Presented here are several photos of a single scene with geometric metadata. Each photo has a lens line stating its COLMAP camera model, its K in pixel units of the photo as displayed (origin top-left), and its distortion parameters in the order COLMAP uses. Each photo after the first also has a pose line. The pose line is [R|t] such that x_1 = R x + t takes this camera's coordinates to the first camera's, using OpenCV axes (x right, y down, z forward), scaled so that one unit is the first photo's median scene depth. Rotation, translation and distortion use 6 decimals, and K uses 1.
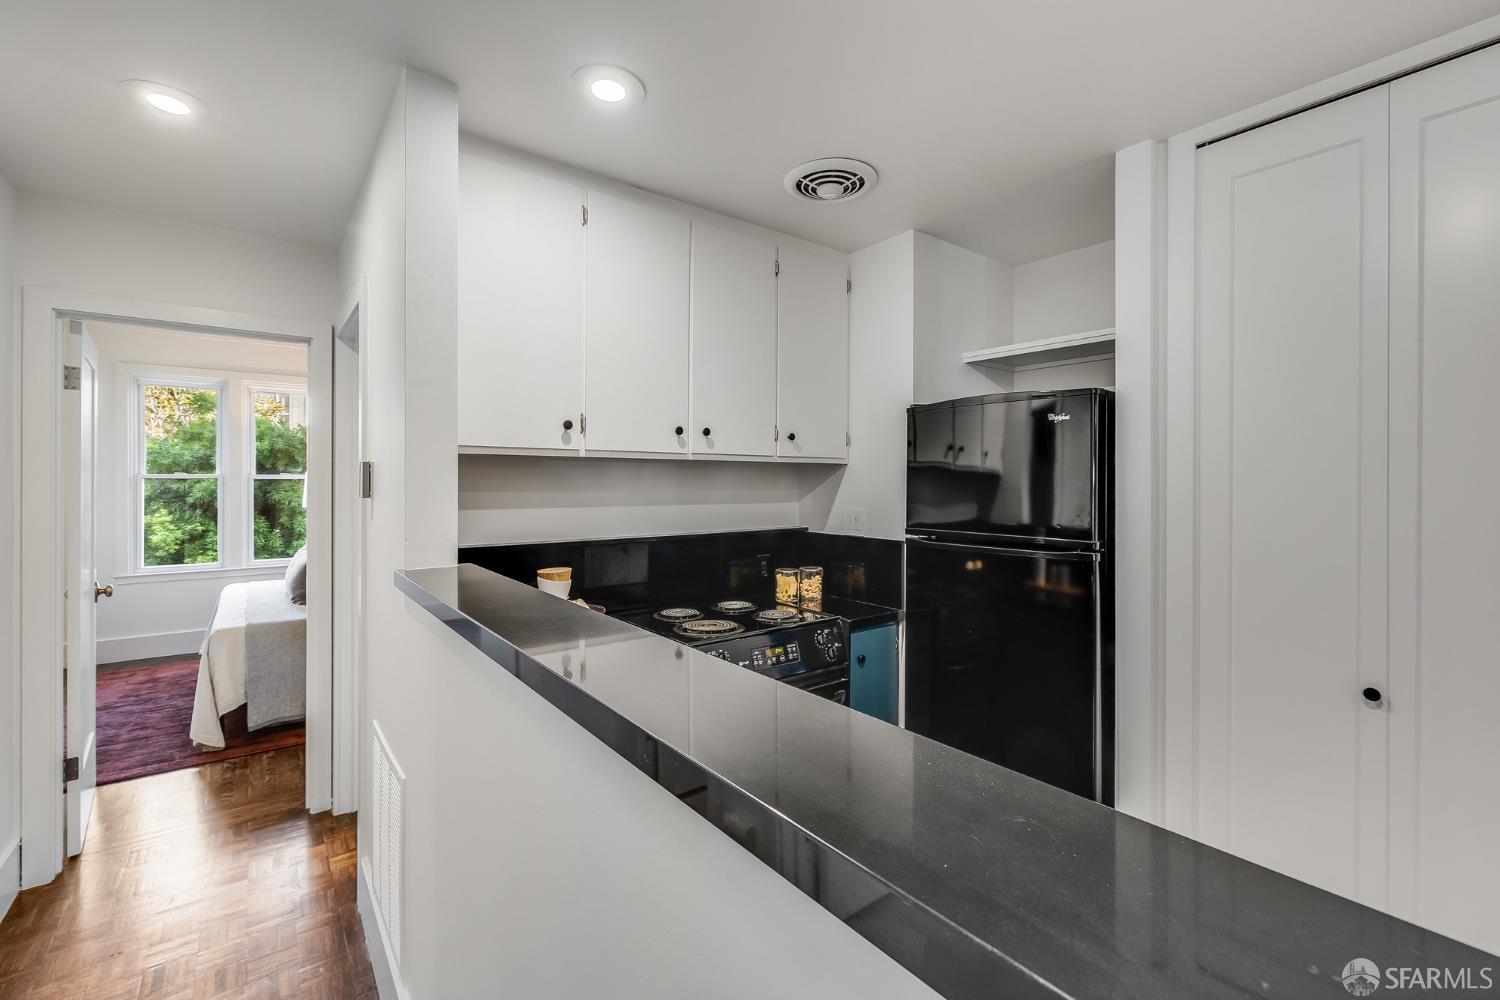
lens RADIAL K [[647.0, 0, 762.3], [0, 647.0, 480.7], [0, 0, 1]] dist [-0.000280, -0.000340]
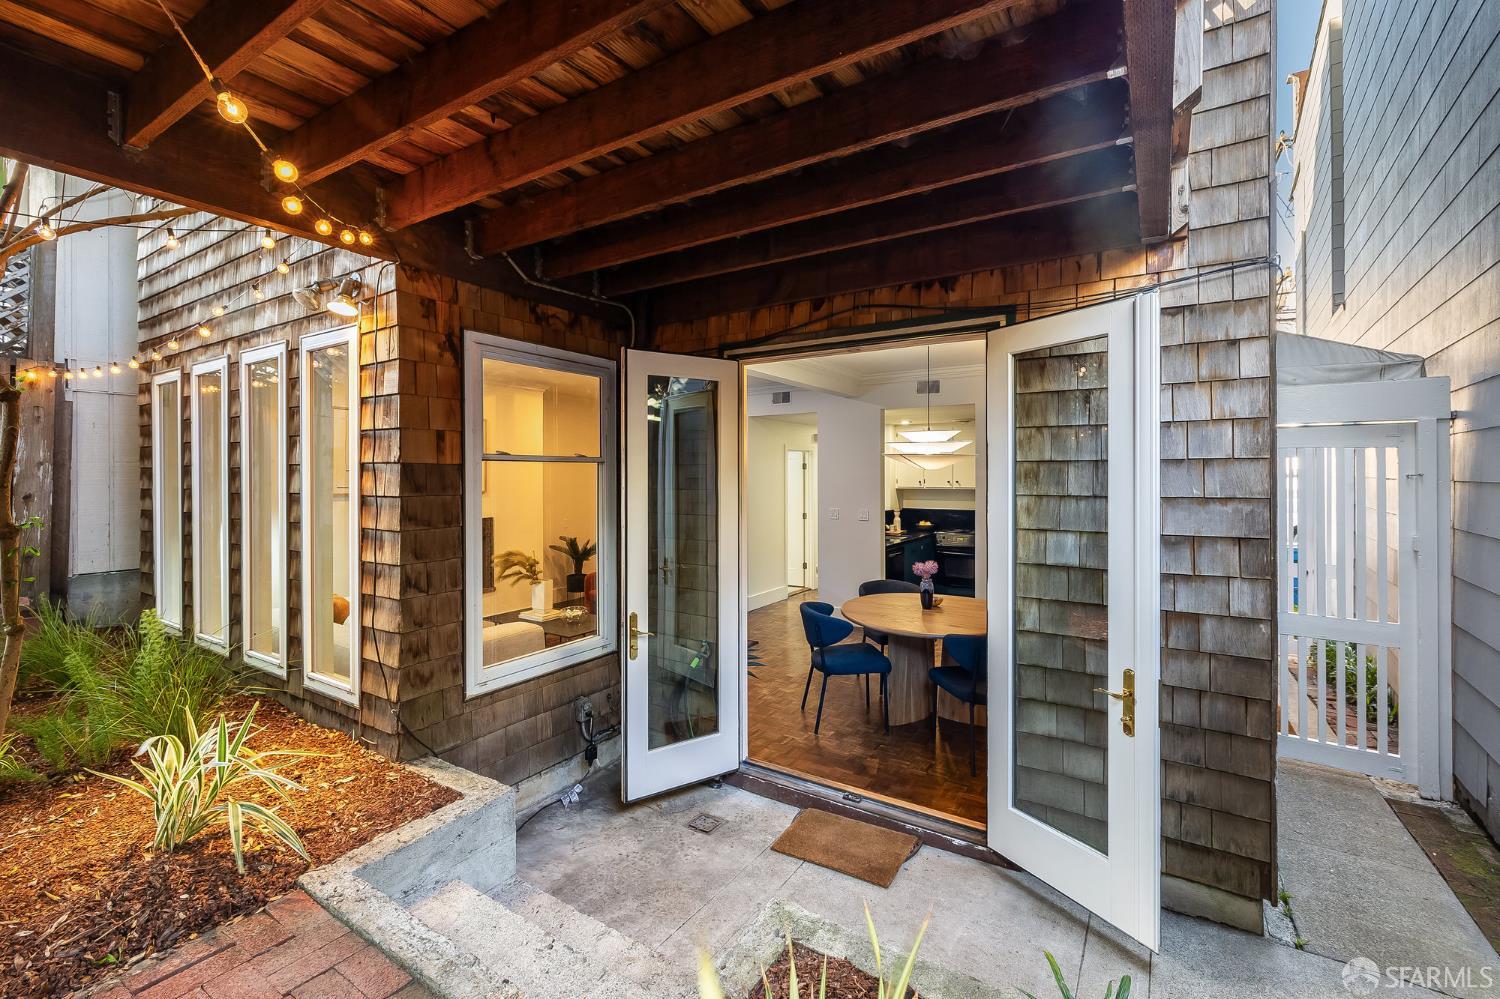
lens RADIAL K [[640.6, 0, 757.2], [0, 640.6, 477.7], [0, 0, 1]] dist [-0.002854, 0.000208]
pose [[0.347674, 0.003928, -0.937607, 1.079750], [0.004349, 0.999974, 0.005802, -0.045204], [0.937605, -0.006095, 0.347648, -0.502908]]
